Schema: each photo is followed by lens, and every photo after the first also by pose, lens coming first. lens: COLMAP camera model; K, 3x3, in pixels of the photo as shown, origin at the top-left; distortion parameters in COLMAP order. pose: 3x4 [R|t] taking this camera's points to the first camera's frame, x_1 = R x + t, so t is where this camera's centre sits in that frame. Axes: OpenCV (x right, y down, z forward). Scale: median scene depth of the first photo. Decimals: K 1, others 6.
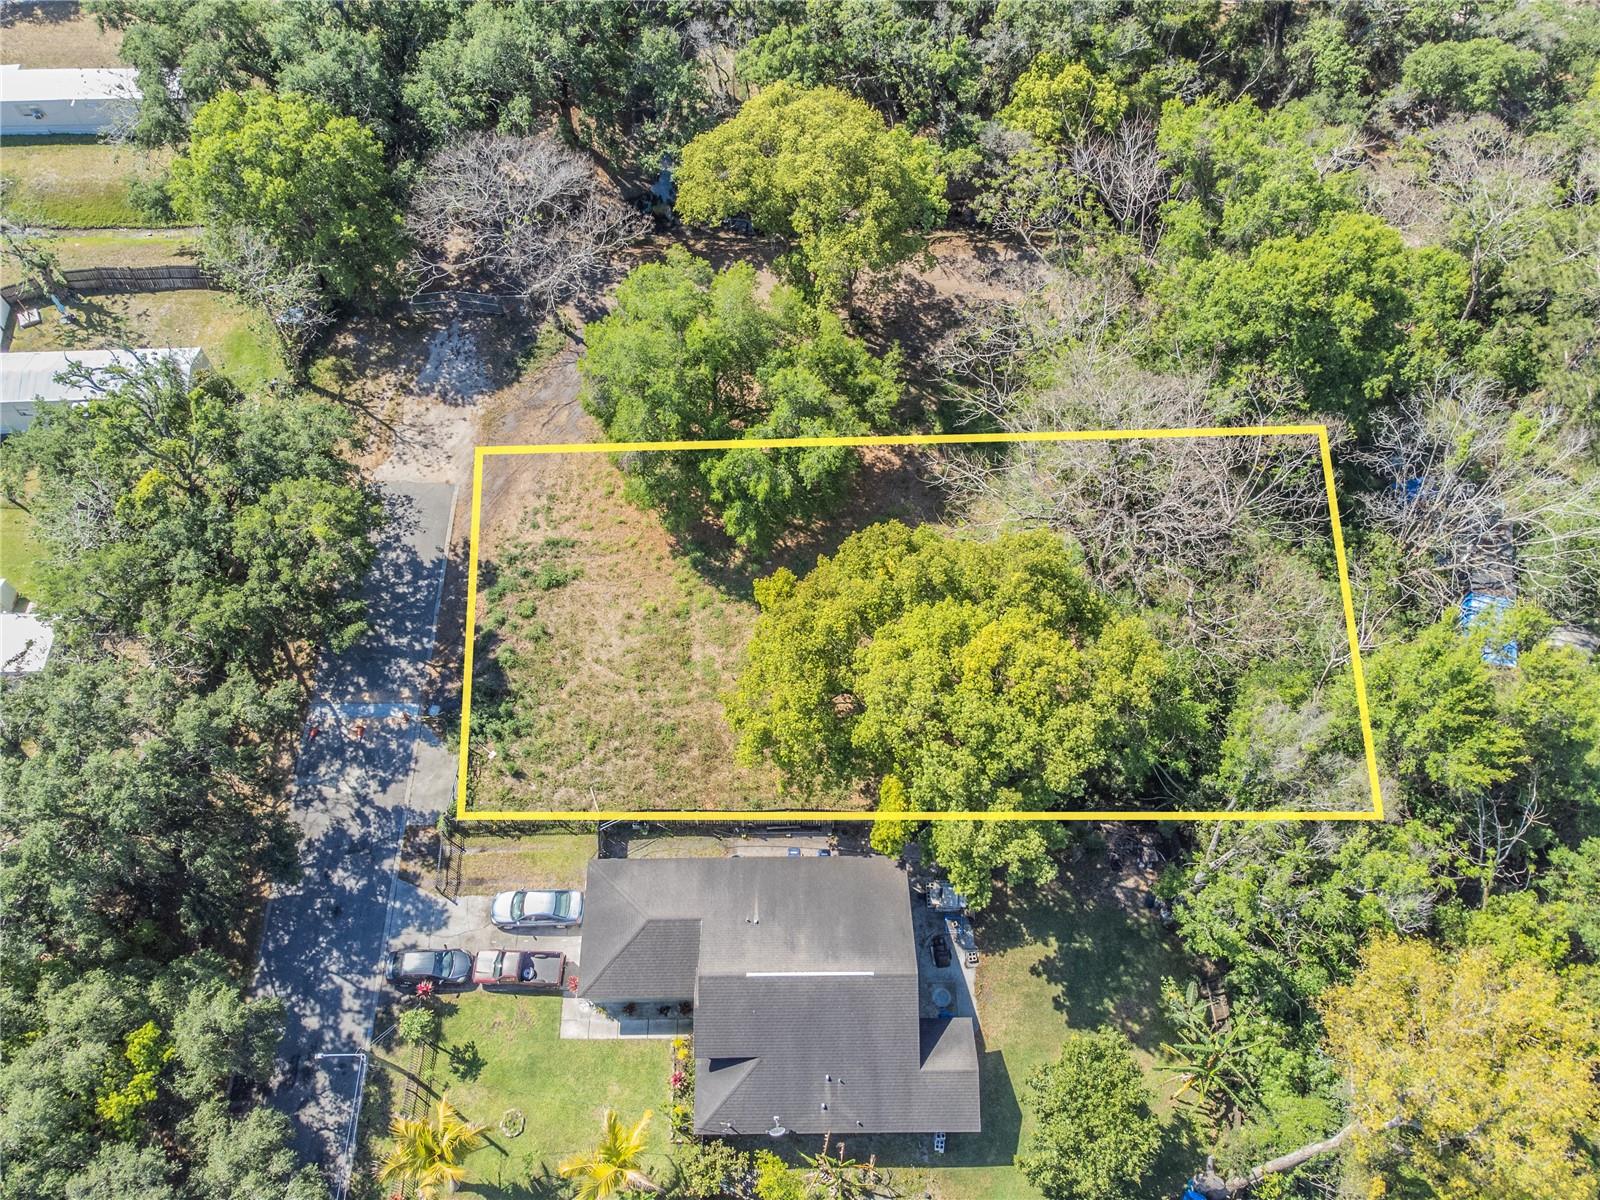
lens RADIAL K [[1209.0, 0, 798.7], [0, 1209.0, 608.1], [0, 0, 1]] dist [0.007795, 0.031691]
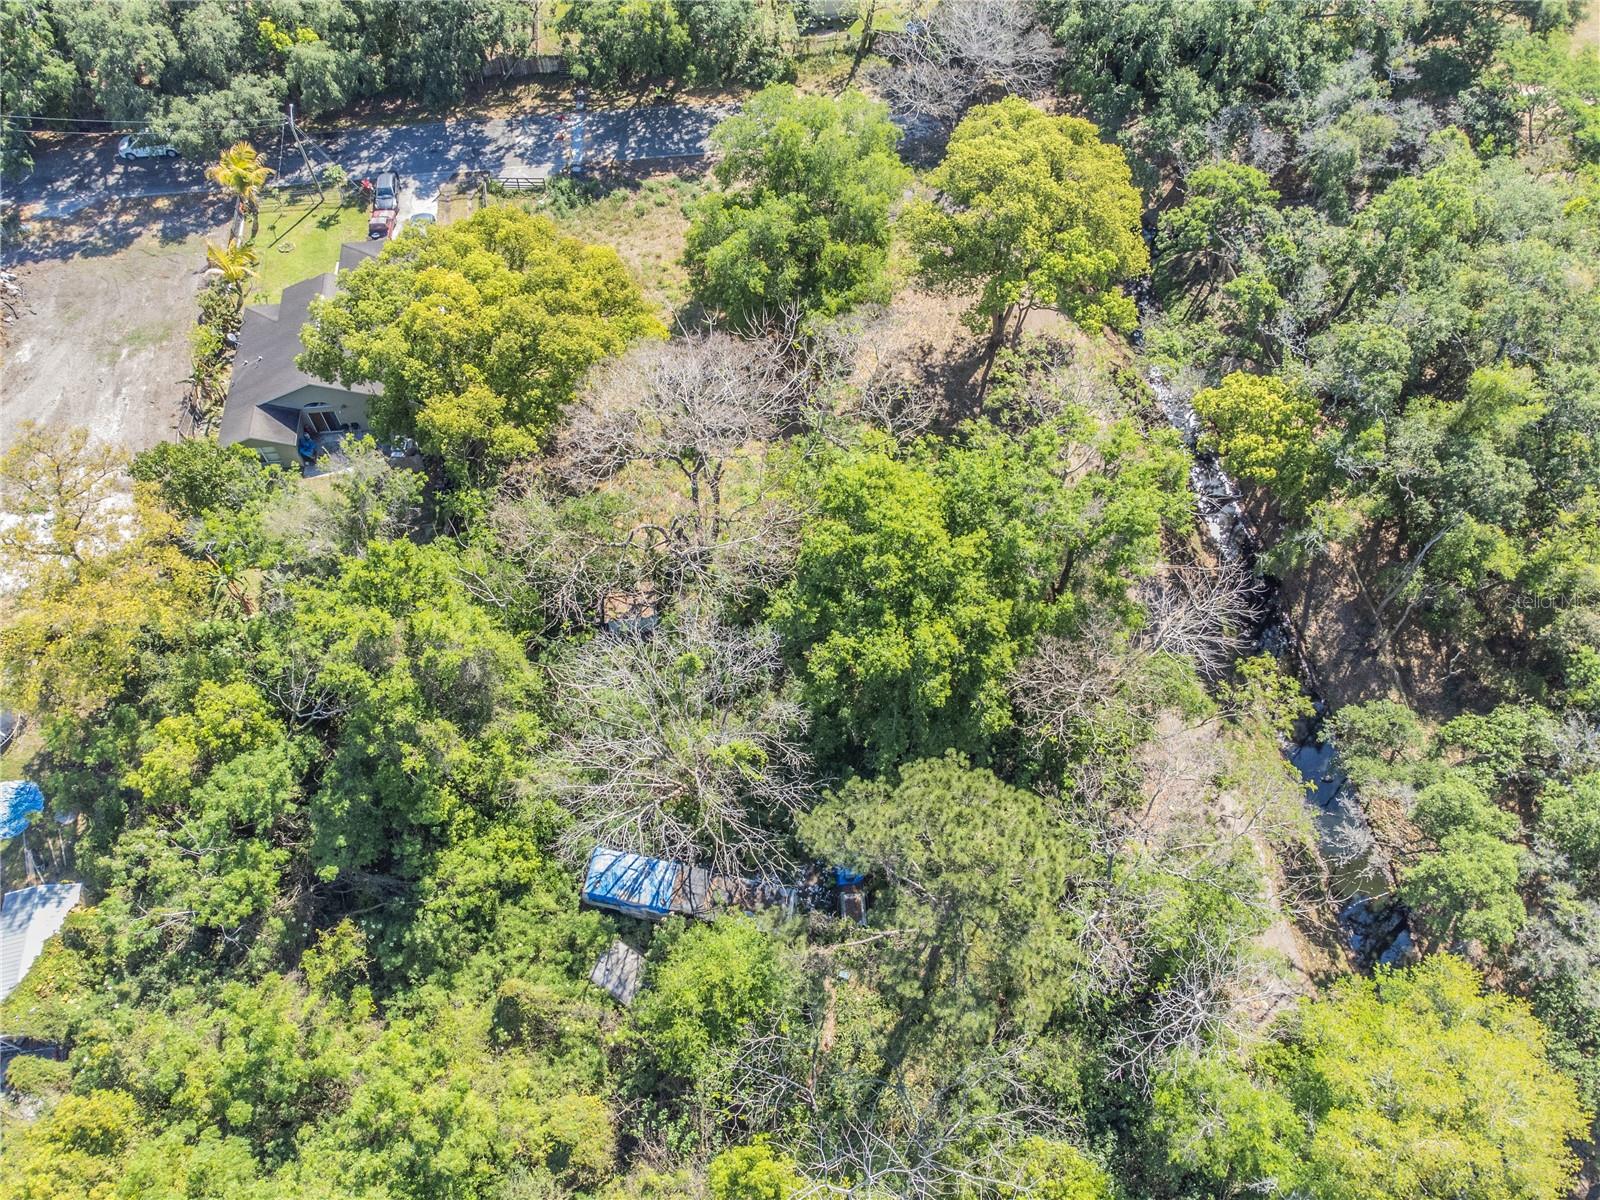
lens RADIAL K [[1209.0, 0, 798.1], [0, 1209.0, 604.9], [0, 0, 1]] dist [0.007795, 0.031691]
pose [[0.090848, 0.846431, -0.524691, 0.910216], [-0.854140, 0.337129, 0.395966, -0.533668], [0.512046, 0.412187, 0.753599, 0.288106]]
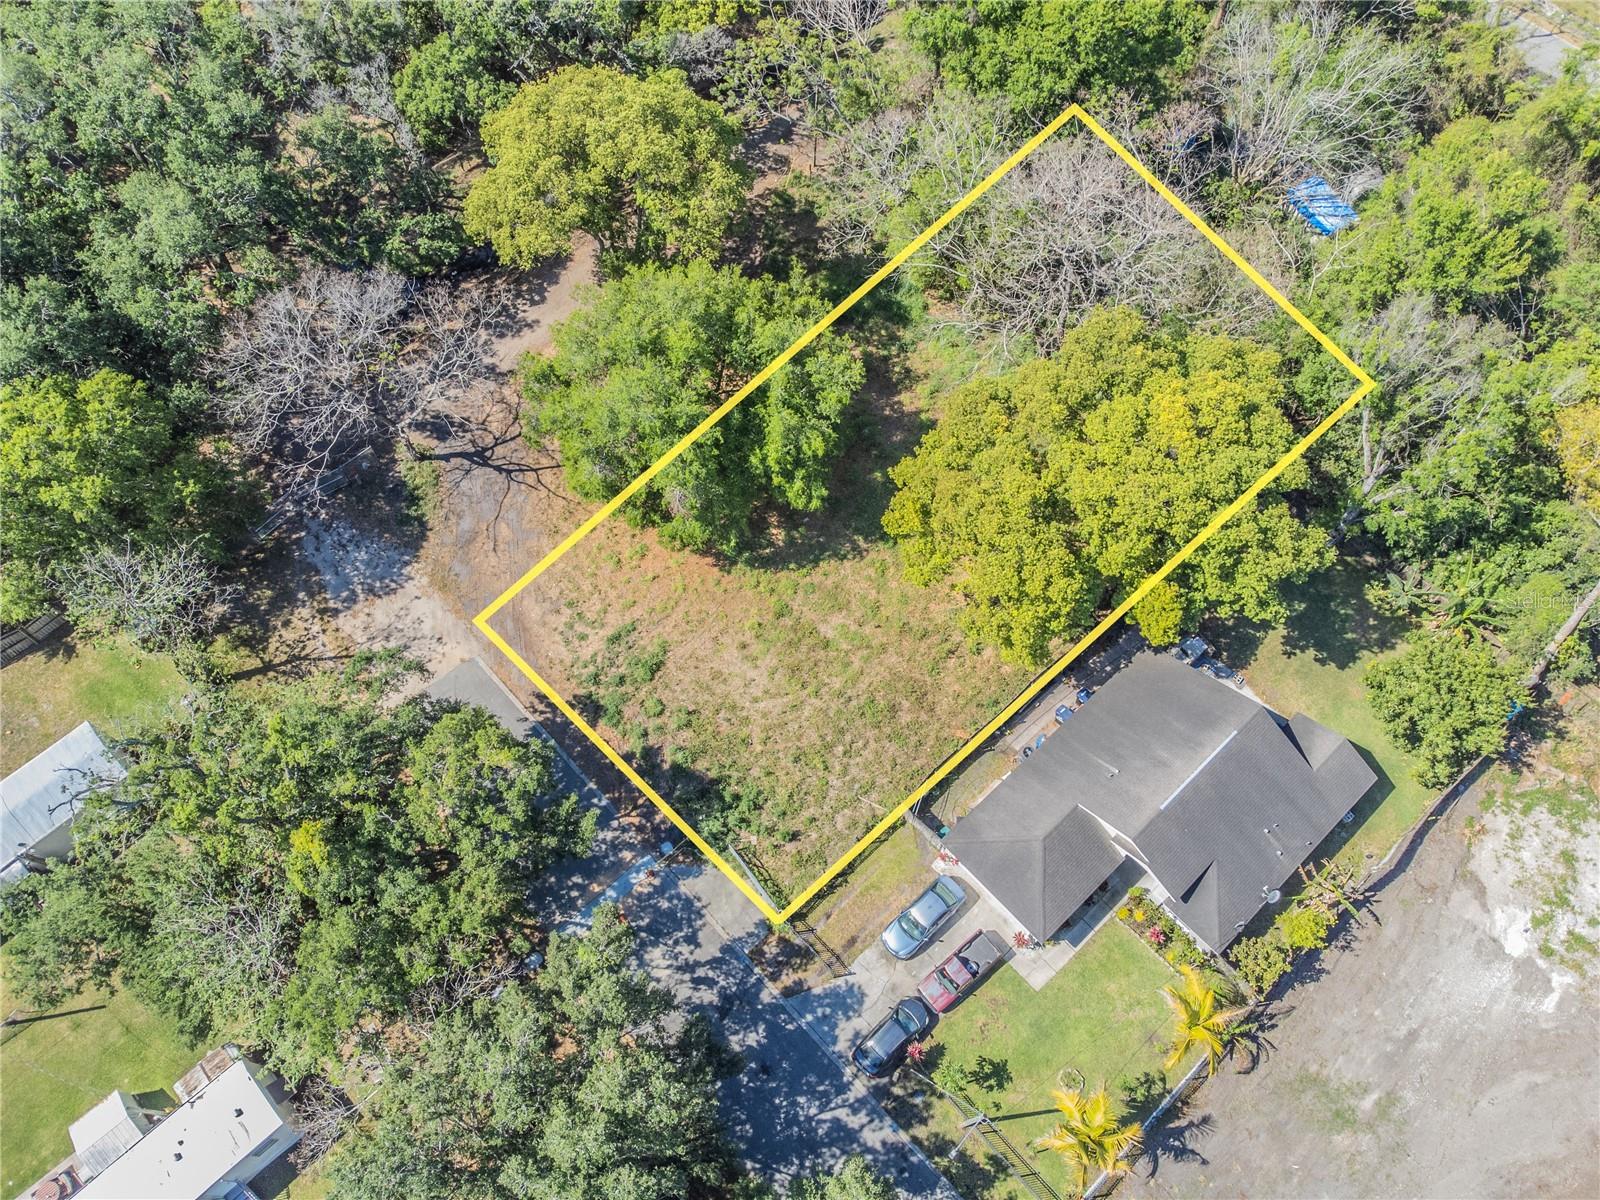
lens RADIAL K [[1209.0, 0, 815.8], [0, 1209.0, 592.0], [0, 0, 1]] dist [0.007795, 0.031691]
pose [[0.738116, -0.592556, 0.322587, -0.408381], [0.575478, 0.802528, 0.157397, -0.155039], [-0.352152, 0.069465, 0.933362, 0.092435]]
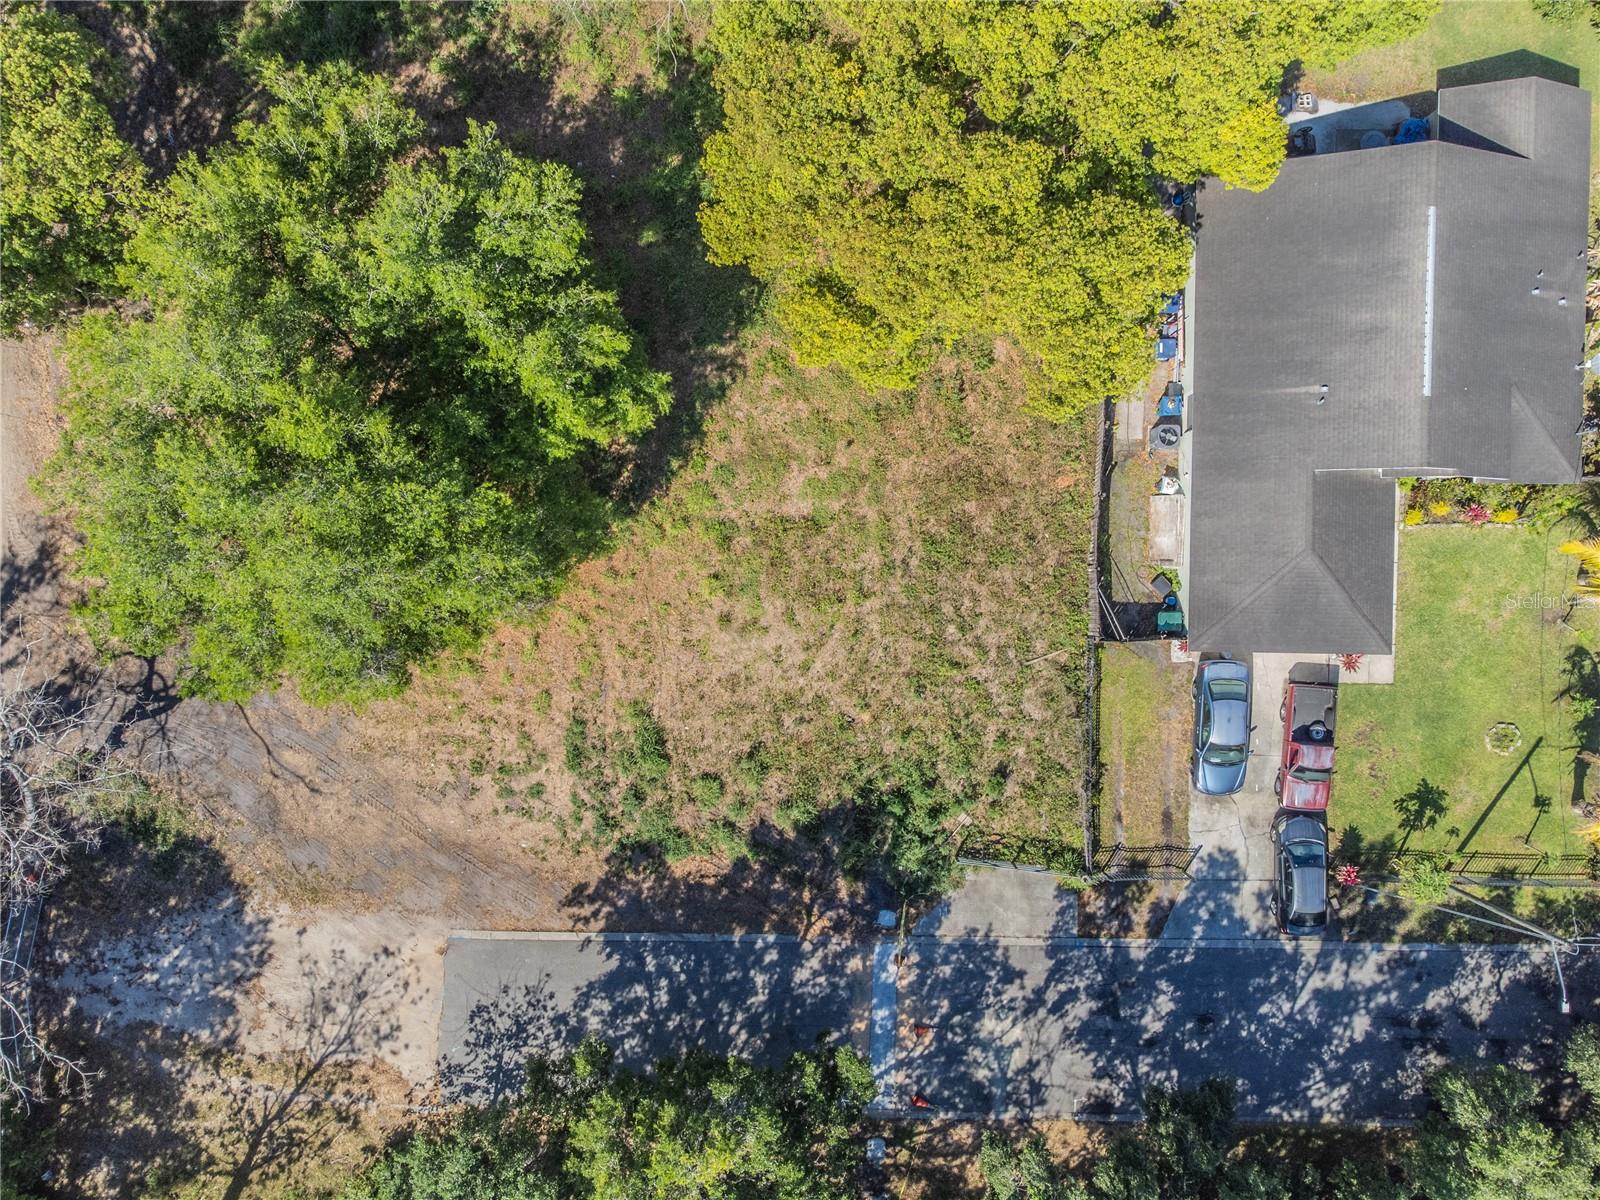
lens RADIAL K [[1209.0, 0, 804.0], [0, 1209.0, 592.6], [0, 0, 1]] dist [0.007795, 0.031691]
pose [[0.027019, -0.999626, -0.004322, -0.132397], [0.863409, 0.021158, 0.504061, -0.284838], [-0.503780, -0.017351, 0.863657, 0.486943]]
